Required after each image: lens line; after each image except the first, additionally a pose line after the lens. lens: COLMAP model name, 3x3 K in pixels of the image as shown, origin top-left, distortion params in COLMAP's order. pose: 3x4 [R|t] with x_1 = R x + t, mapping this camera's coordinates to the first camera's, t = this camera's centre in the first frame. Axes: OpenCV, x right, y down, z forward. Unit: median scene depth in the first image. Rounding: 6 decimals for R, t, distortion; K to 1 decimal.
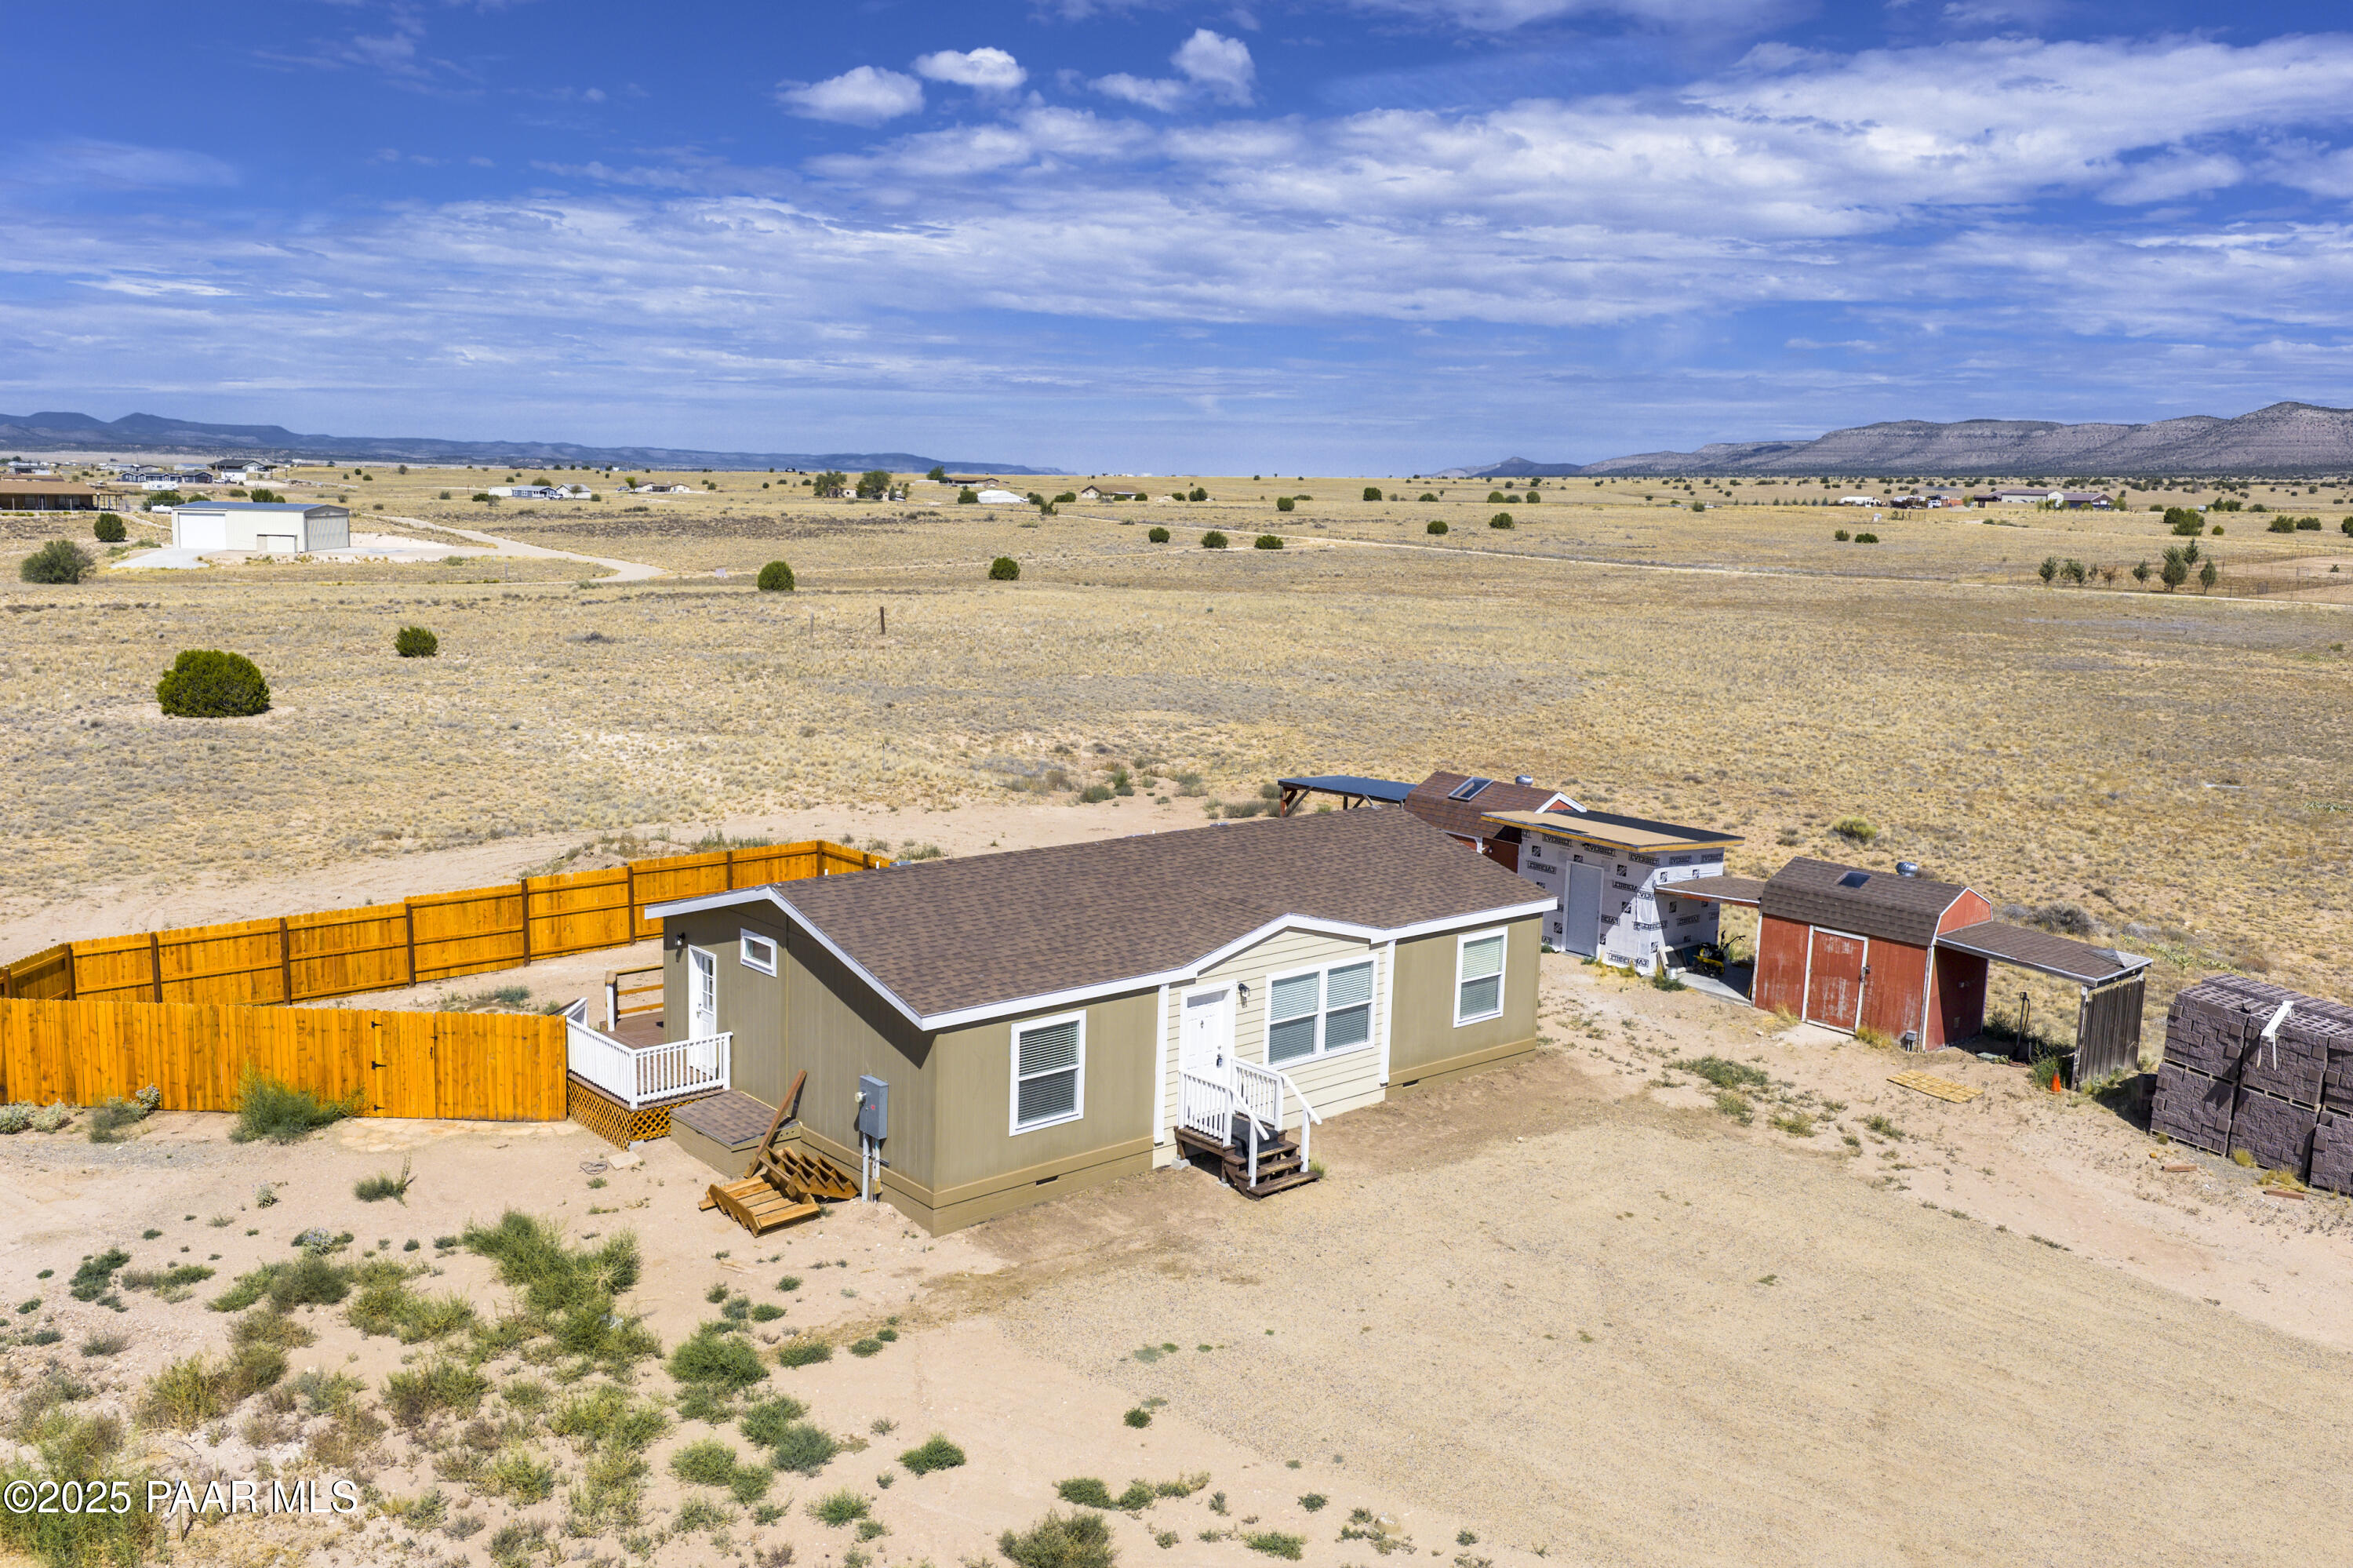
lens RADIAL K [[1955.3, 0, 1182.0], [0, 1955.3, 746.8], [0, 0, 1]] dist [0.009187, -0.016401]
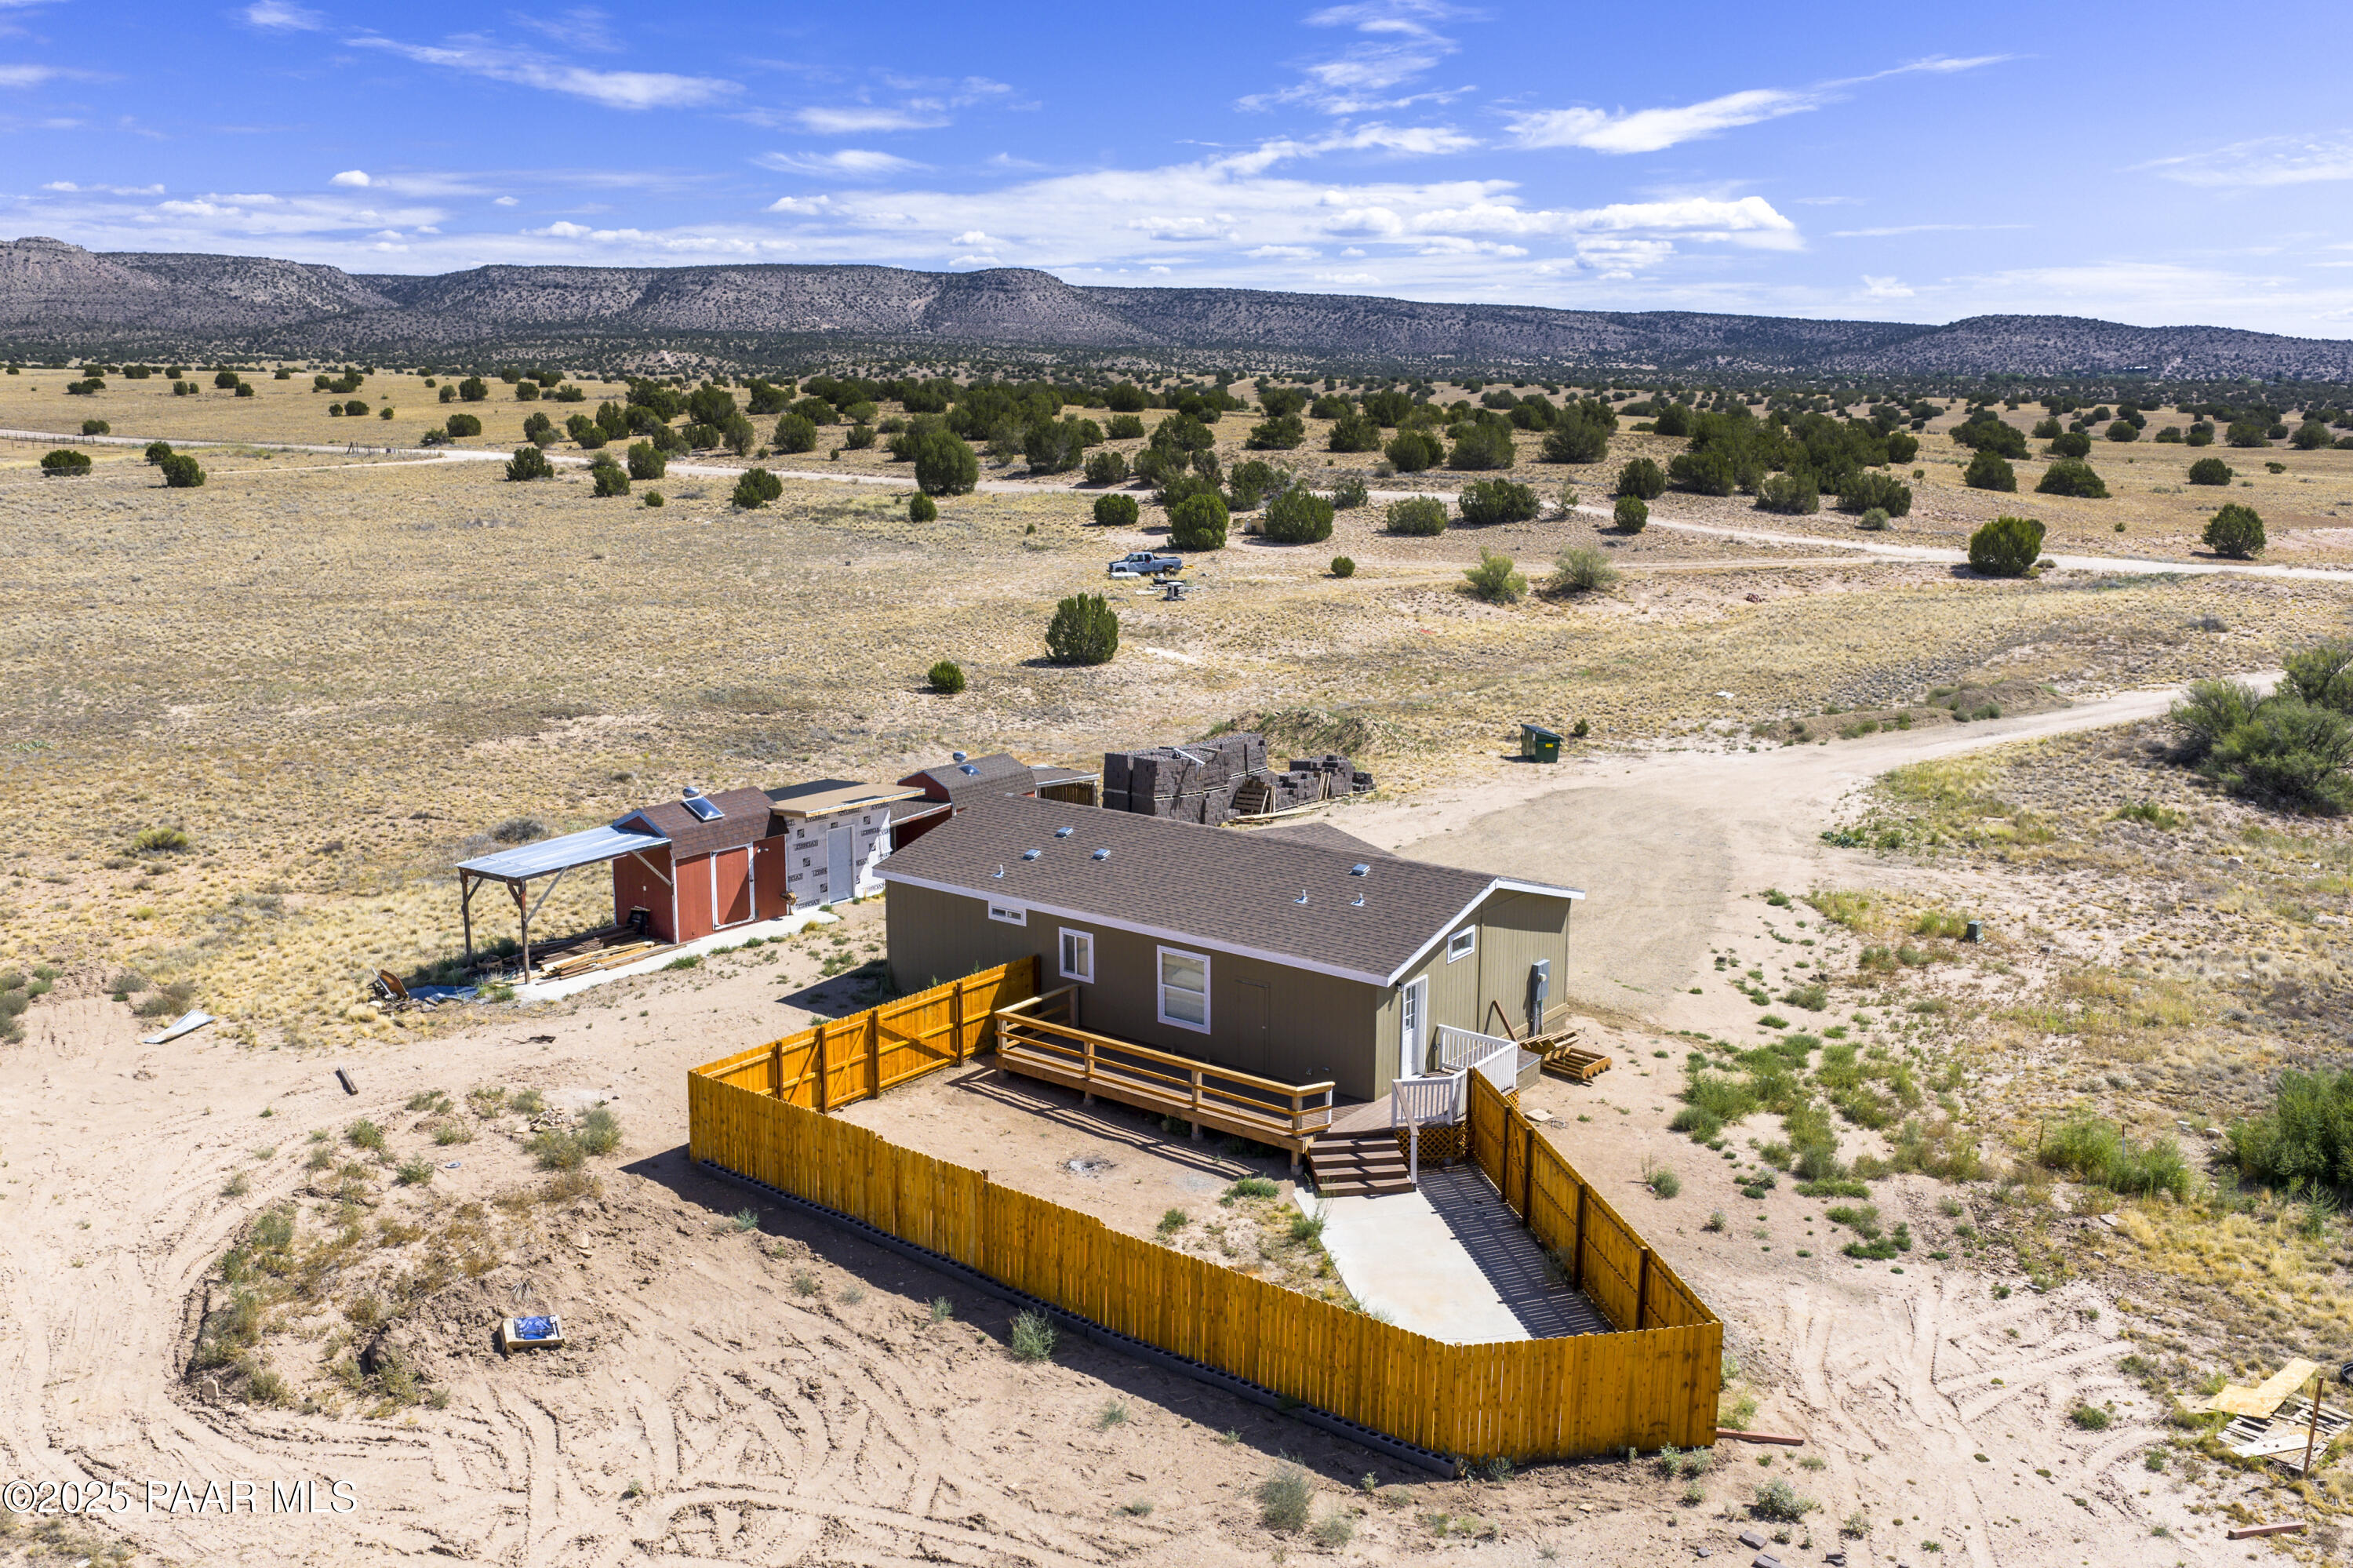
lens RADIAL K [[1951.1, 0, 1176.5], [0, 1951.1, 784.0], [0, 0, 1]] dist [0.006727, -0.016704]
pose [[-0.194054, -0.222671, 0.955385, -1.258860], [0.122383, 0.960795, 0.248790, -0.308607], [-0.973327, 0.165201, -0.159195, 1.245065]]
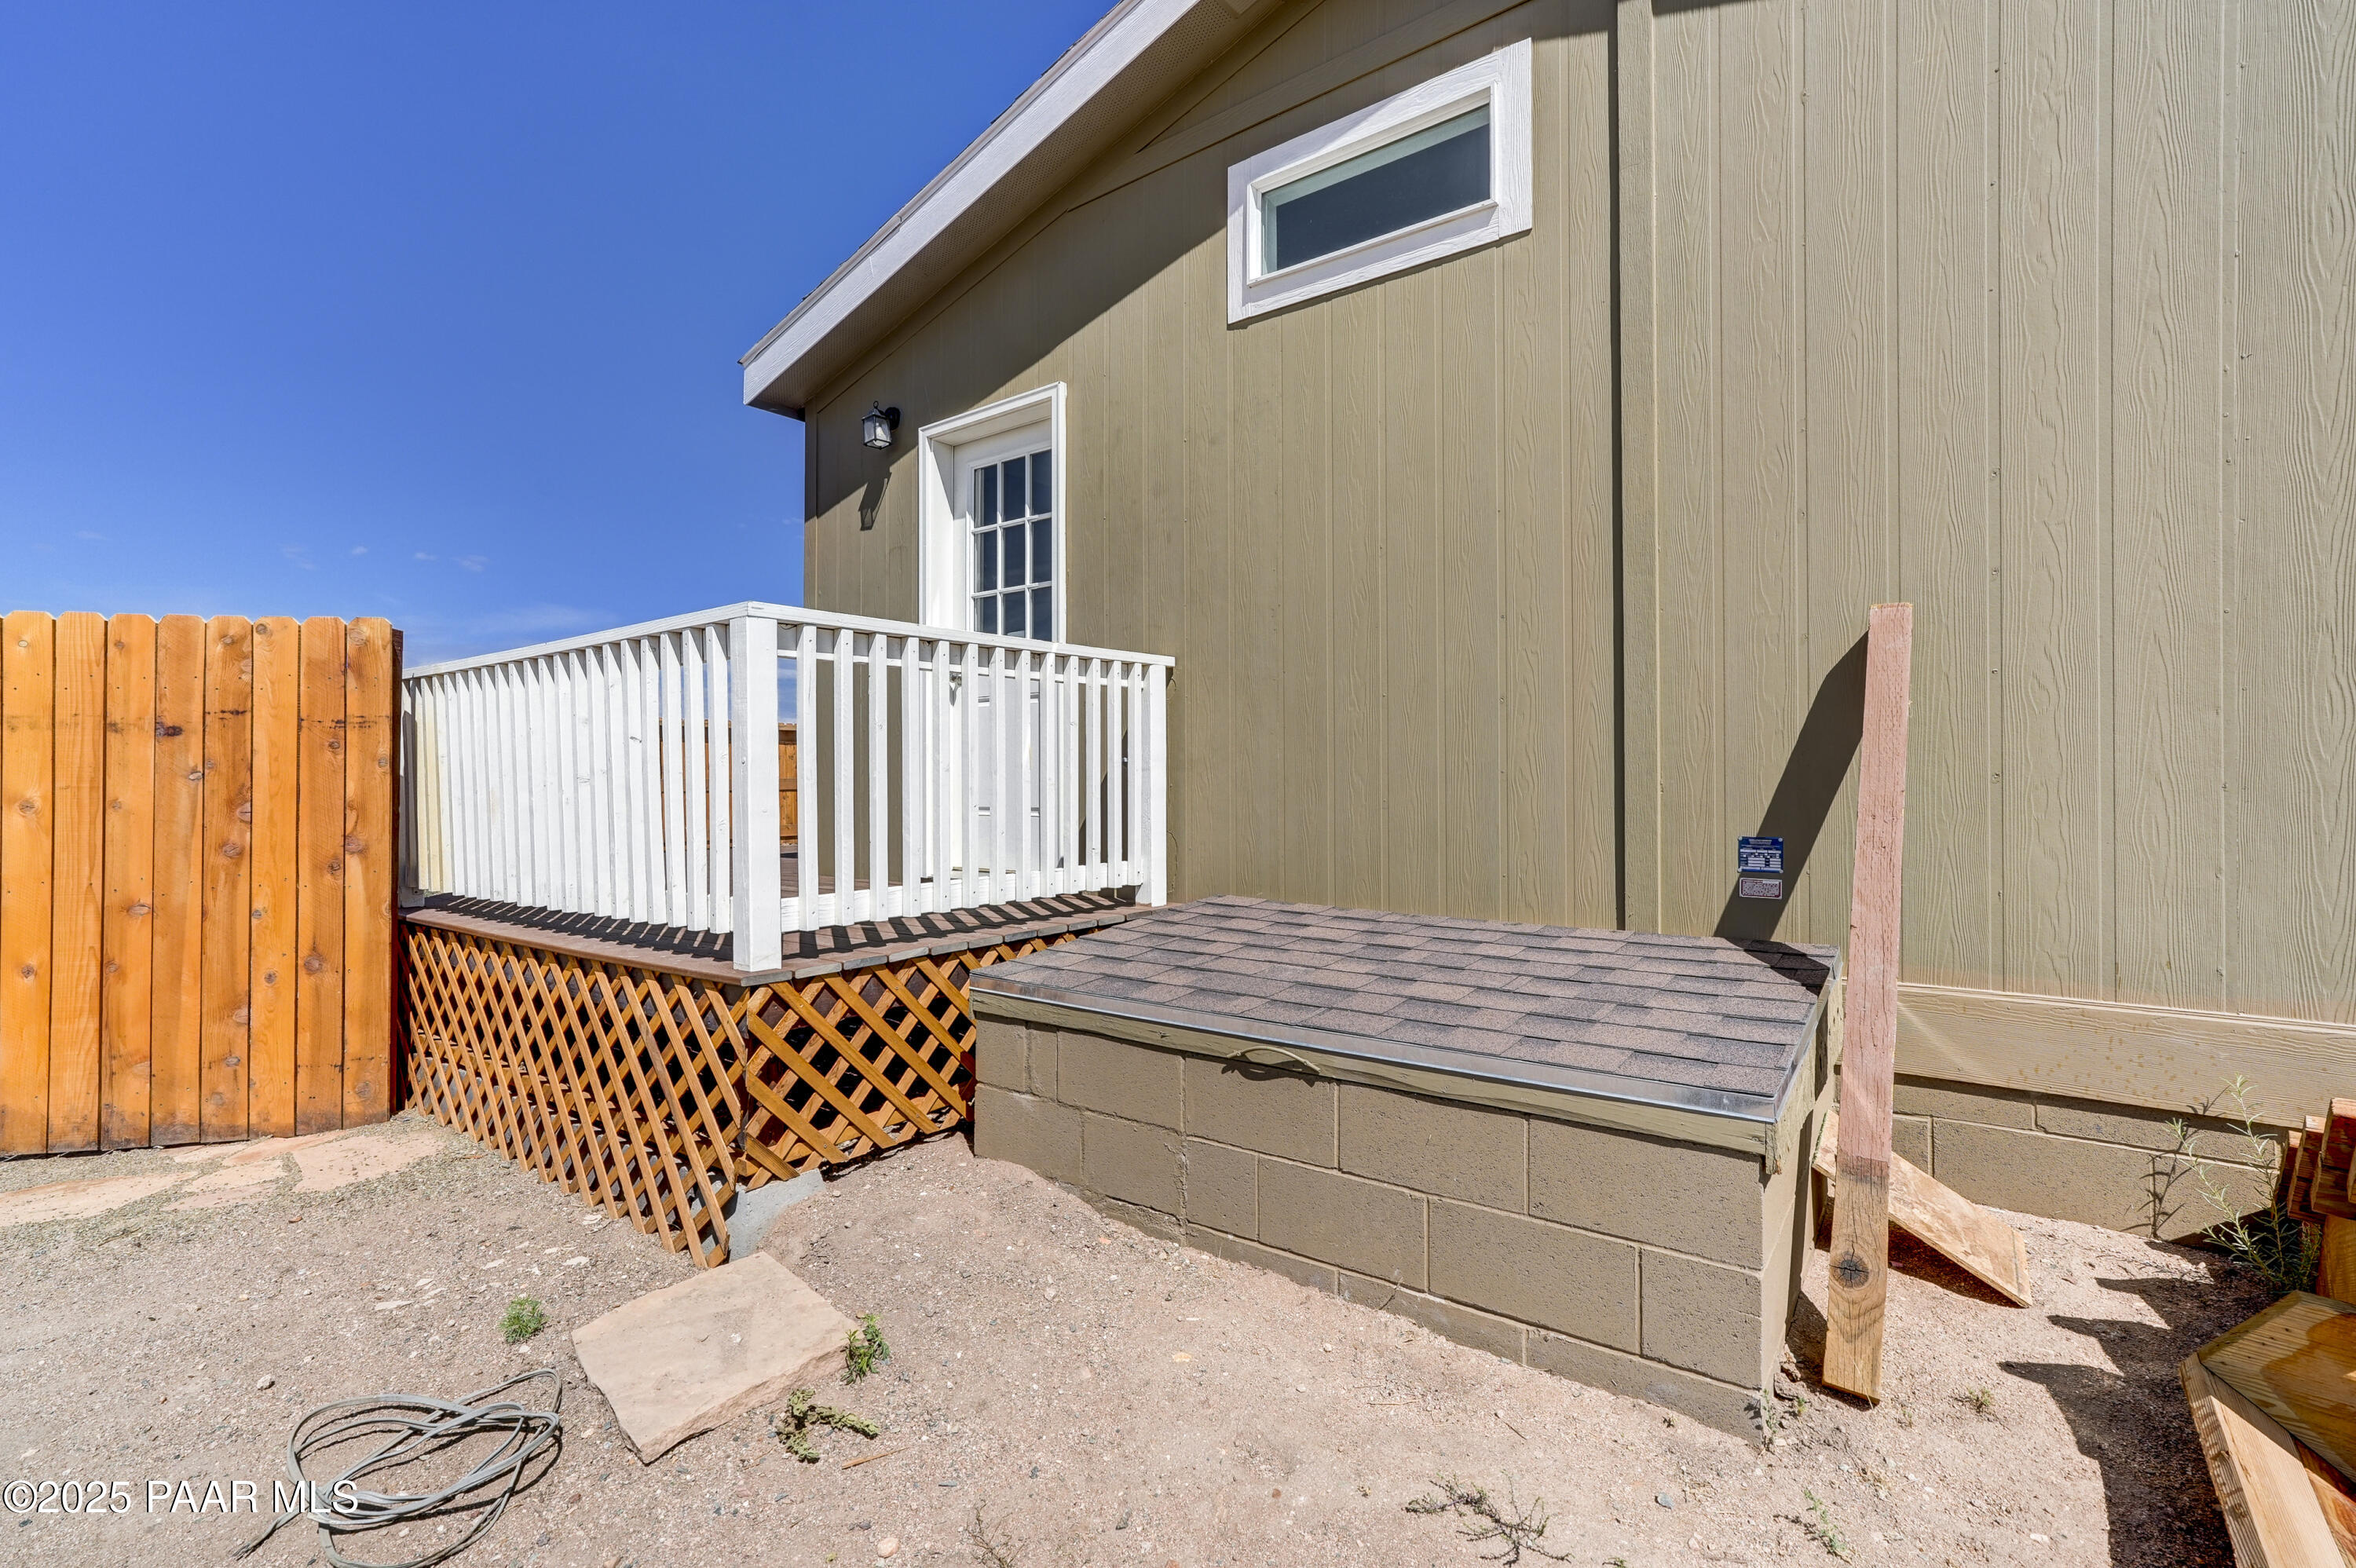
lens RADIAL K [[1052.1, 0, 1174.6], [0, 1052.1, 773.0], [0, 0, 1]] dist [-0.008548, 0.007005]
pose [[0.980160, -0.035199, 0.195059, -0.237967], [0.063058, 0.988351, -0.138512, 0.165395], [-0.187911, 0.148064, 0.970962, 0.820612]]
